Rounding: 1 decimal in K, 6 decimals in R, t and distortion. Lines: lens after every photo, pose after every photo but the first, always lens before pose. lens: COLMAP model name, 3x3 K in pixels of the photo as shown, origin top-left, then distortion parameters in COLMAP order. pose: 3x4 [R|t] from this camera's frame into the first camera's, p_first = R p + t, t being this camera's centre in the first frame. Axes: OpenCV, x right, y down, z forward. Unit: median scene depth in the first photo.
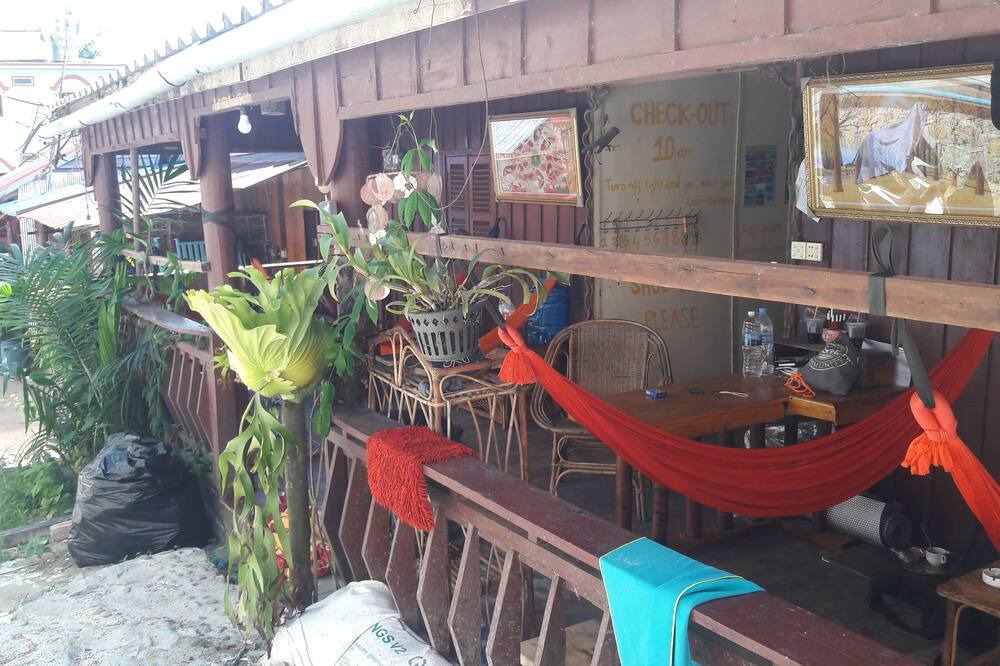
lens RADIAL K [[1049.4, 0, 442.8], [0, 1049.4, 340.3], [0, 0, 1]] dist [0.280896, -0.864332]
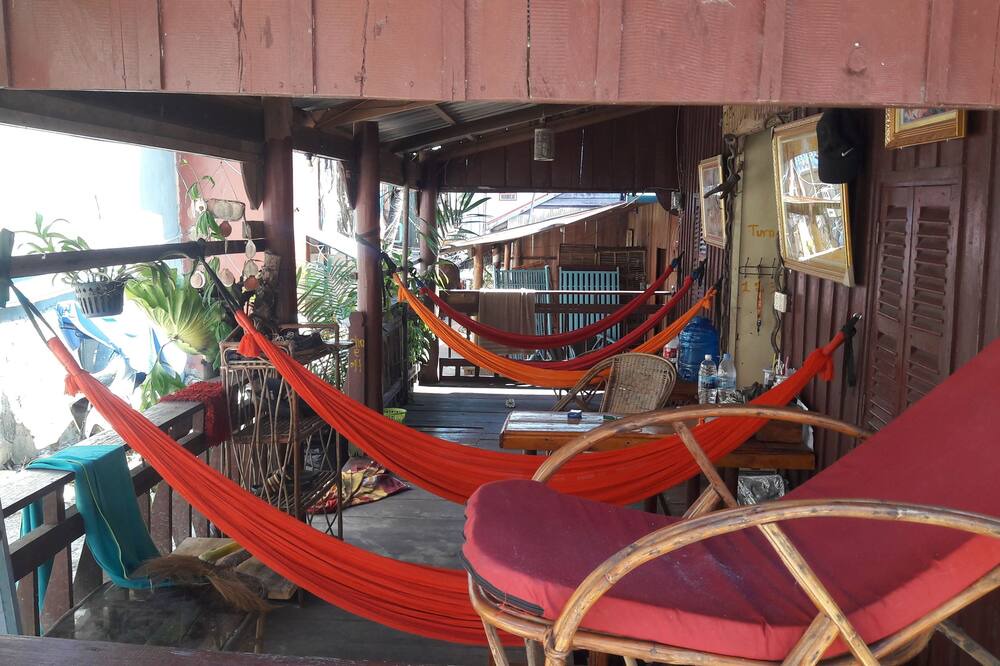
lens RADIAL K [[1049.4, 0, 442.8], [0, 1049.4, 340.3], [0, 0, 1]] dist [0.280896, -0.864332]
pose [[0.806224, 0.110445, -0.581210, 0.514878], [-0.133053, 0.991102, 0.003770, -0.008541], [0.576454, 0.074292, 0.813745, 0.019574]]
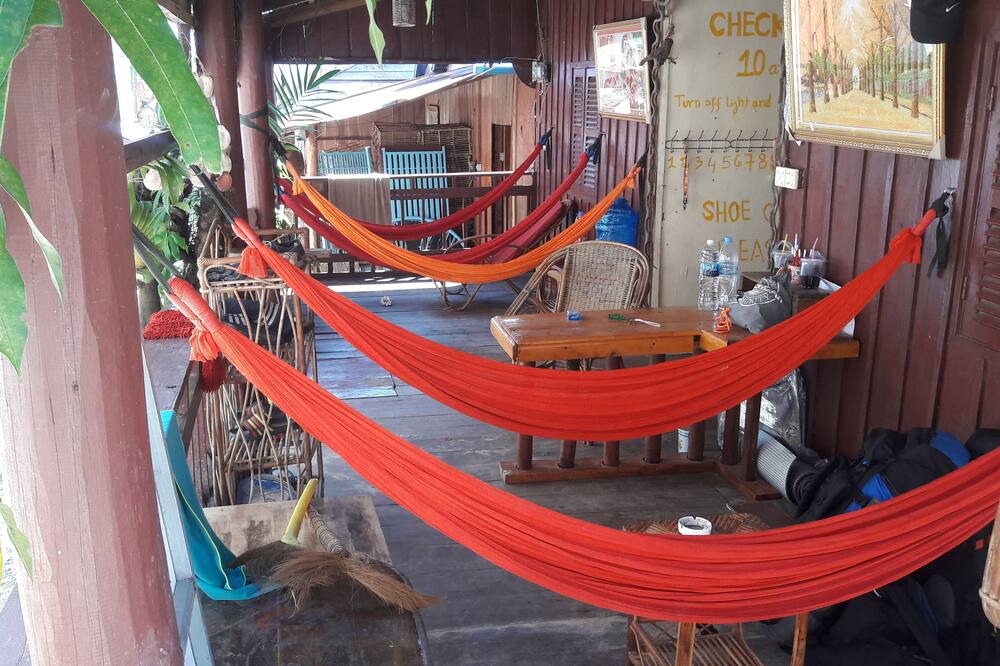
lens RADIAL K [[1049.4, 0, 442.8], [0, 1049.4, 340.3], [0, 0, 1]] dist [0.280896, -0.864332]
pose [[0.934932, 0.104071, -0.339222, 0.302309], [-0.079202, 0.993108, 0.086391, -0.001251], [0.345875, -0.053903, 0.936731, 0.029224]]
